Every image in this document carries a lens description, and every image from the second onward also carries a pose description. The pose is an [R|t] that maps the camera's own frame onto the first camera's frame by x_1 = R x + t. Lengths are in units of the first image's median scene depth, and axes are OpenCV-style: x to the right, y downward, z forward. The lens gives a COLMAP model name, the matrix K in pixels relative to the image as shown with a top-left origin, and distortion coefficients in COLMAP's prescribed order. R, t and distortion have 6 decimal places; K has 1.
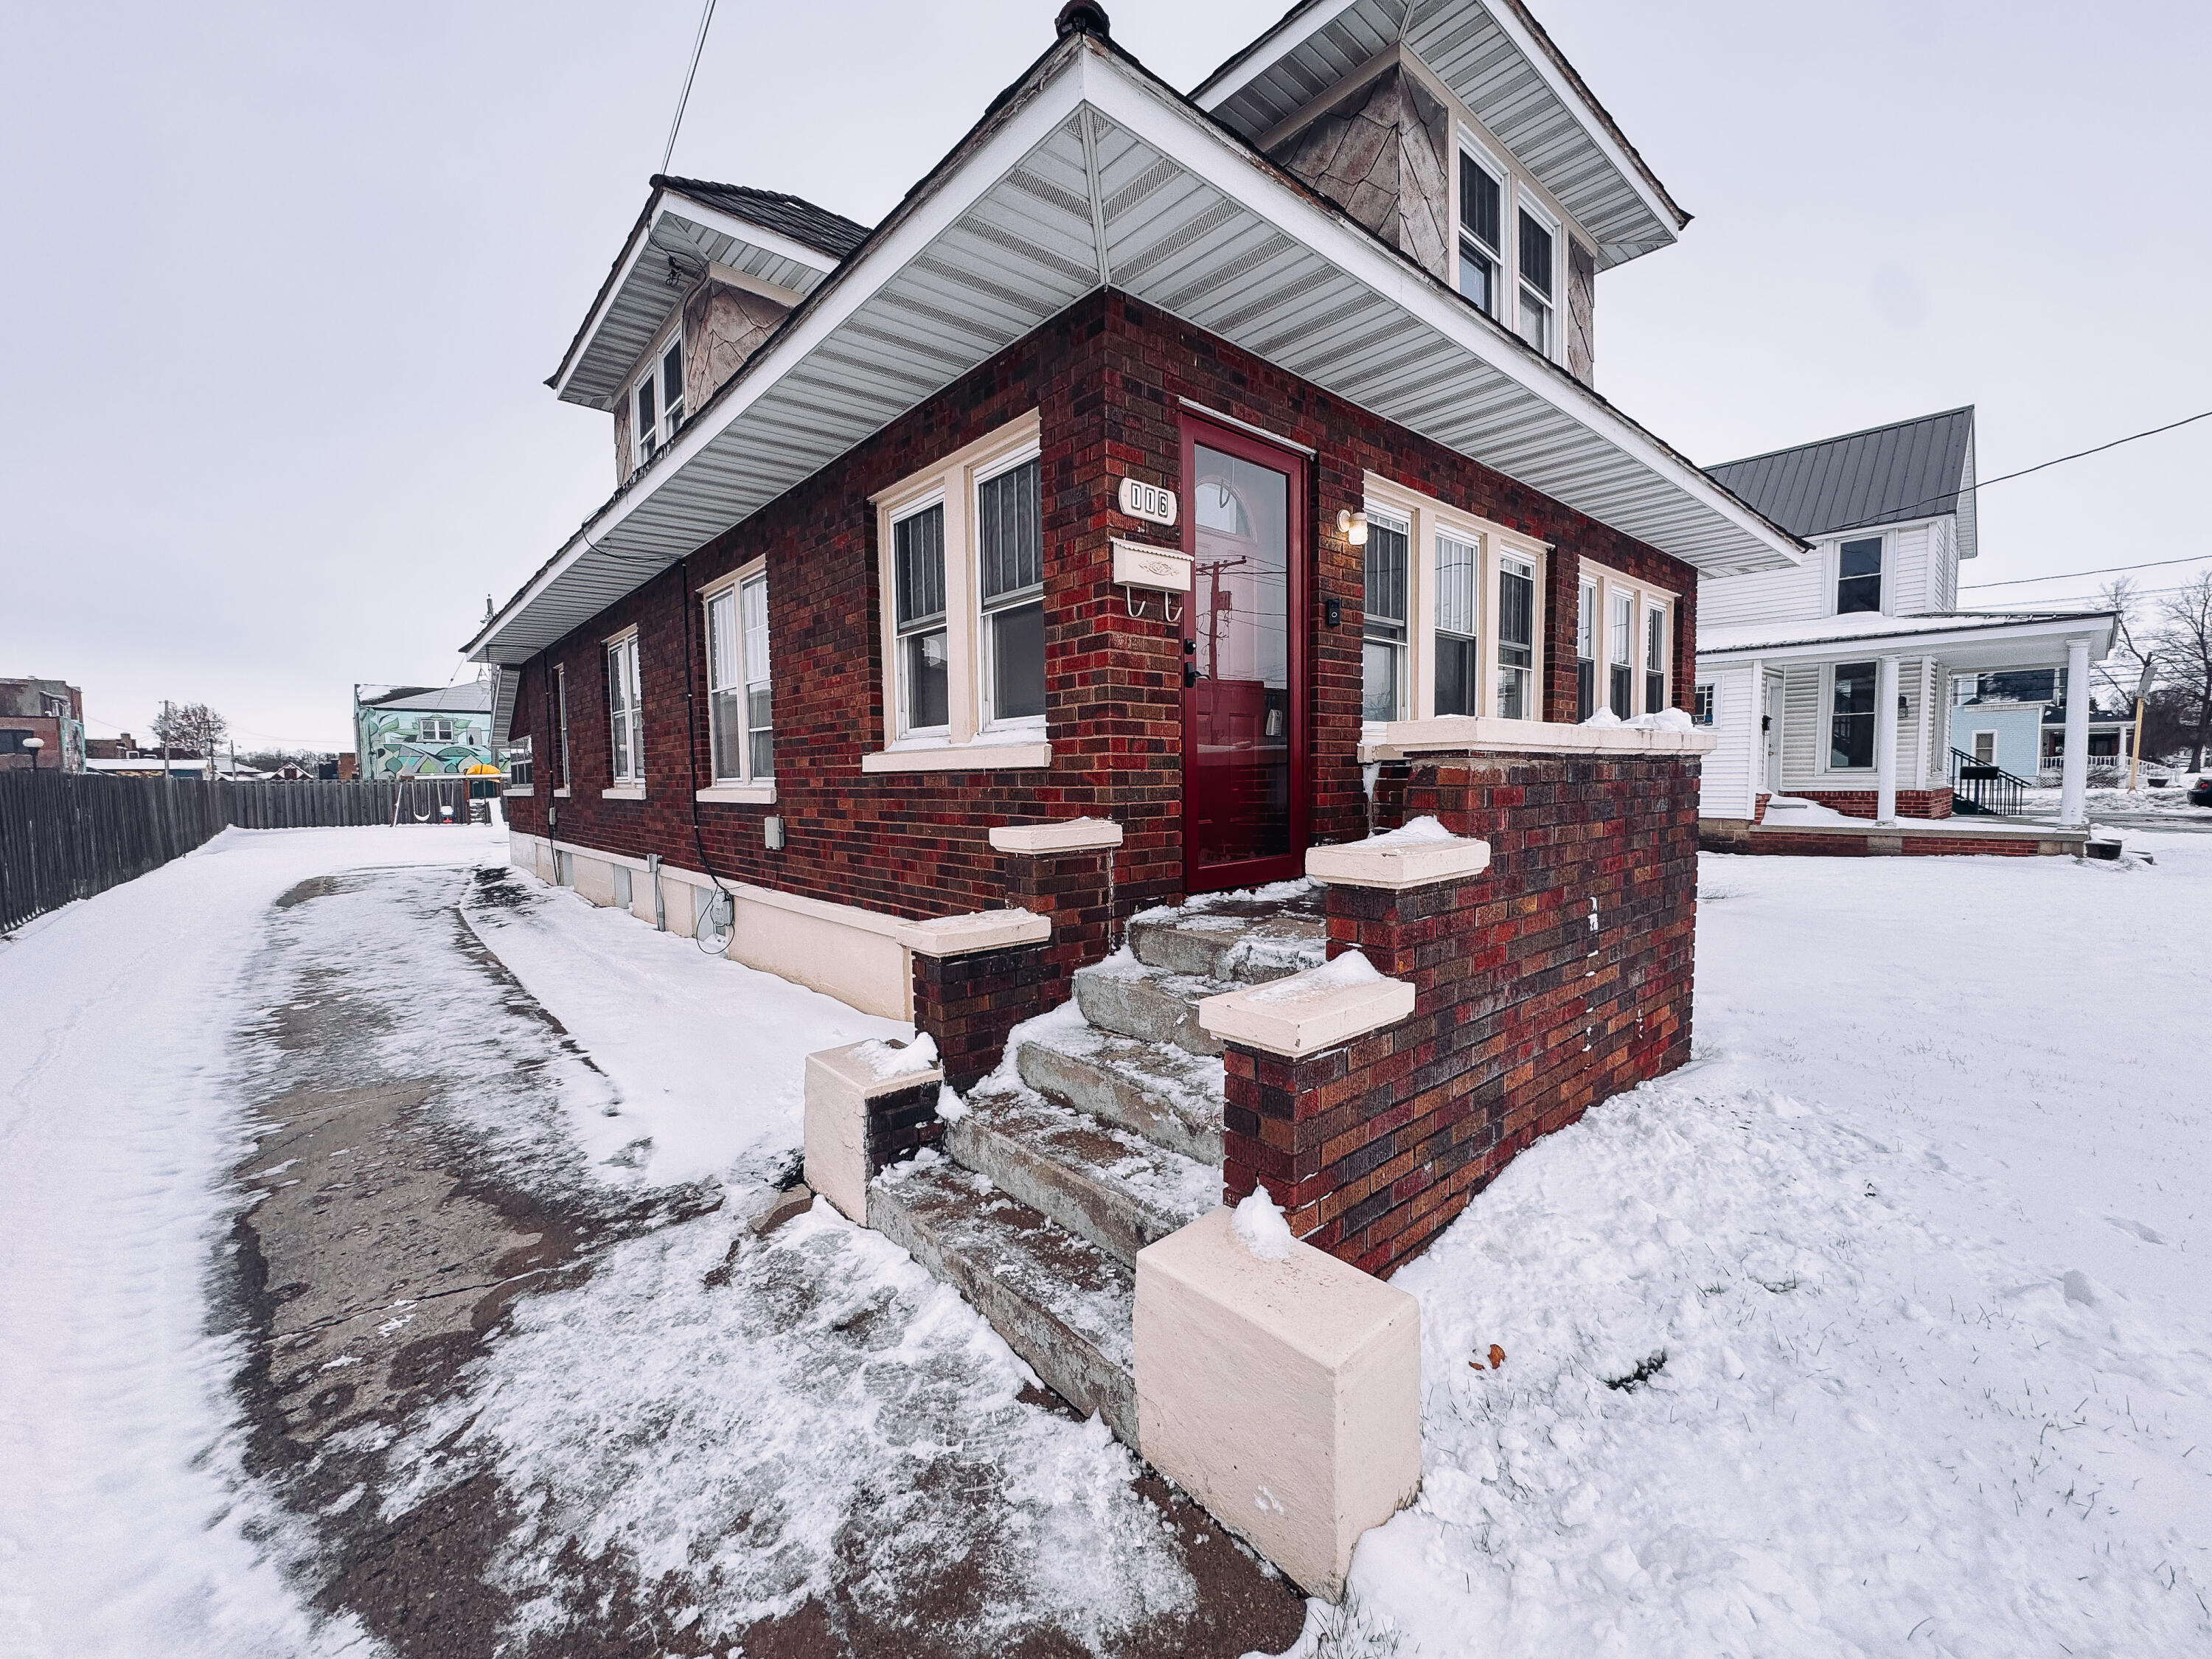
lens RADIAL K [[875.7, 0, 1108.8], [0, 875.7, 830.3], [0, 0, 1]] dist [-0.004344, 0.000309]
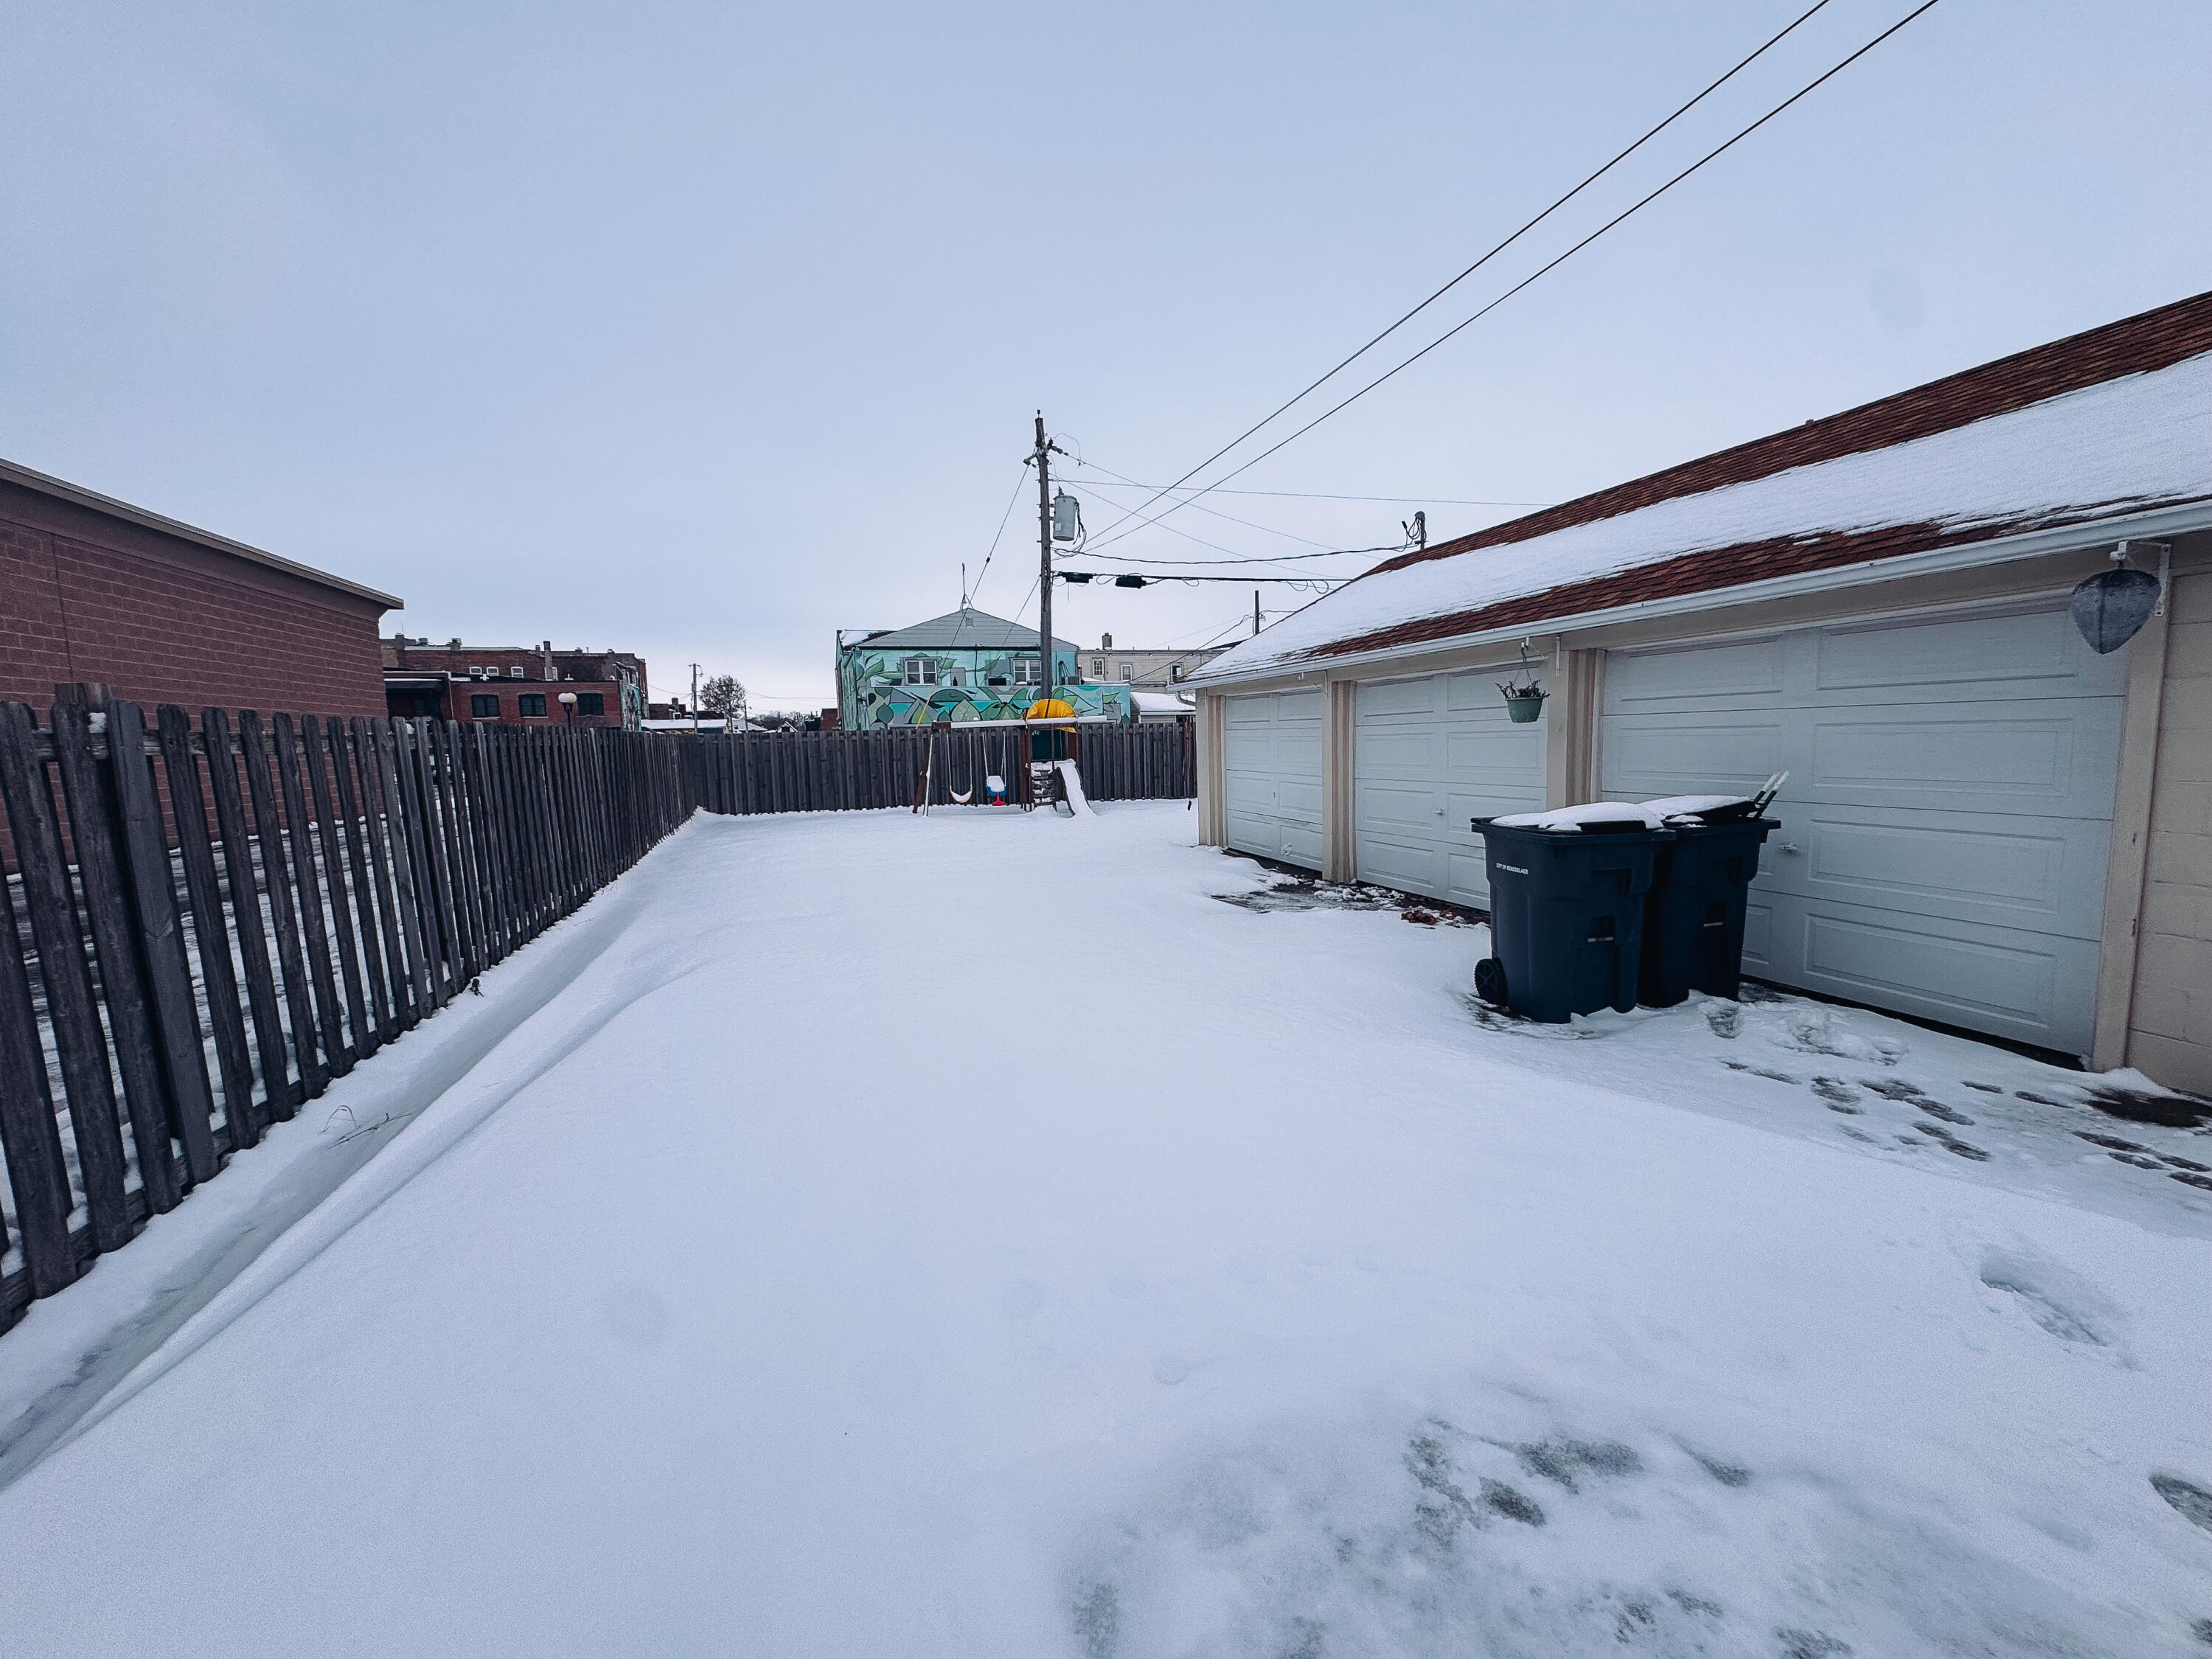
lens RADIAL K [[874.6, 0, 1106.0], [0, 874.6, 829.5], [0, 0, 1]] dist [-0.000497, 0.000045]
pose [[0.919229, 0.029523, -0.392614, -0.329462], [-0.007413, 0.998306, 0.057713, -0.018031], [0.393653, -0.050141, 0.917891, 0.356931]]
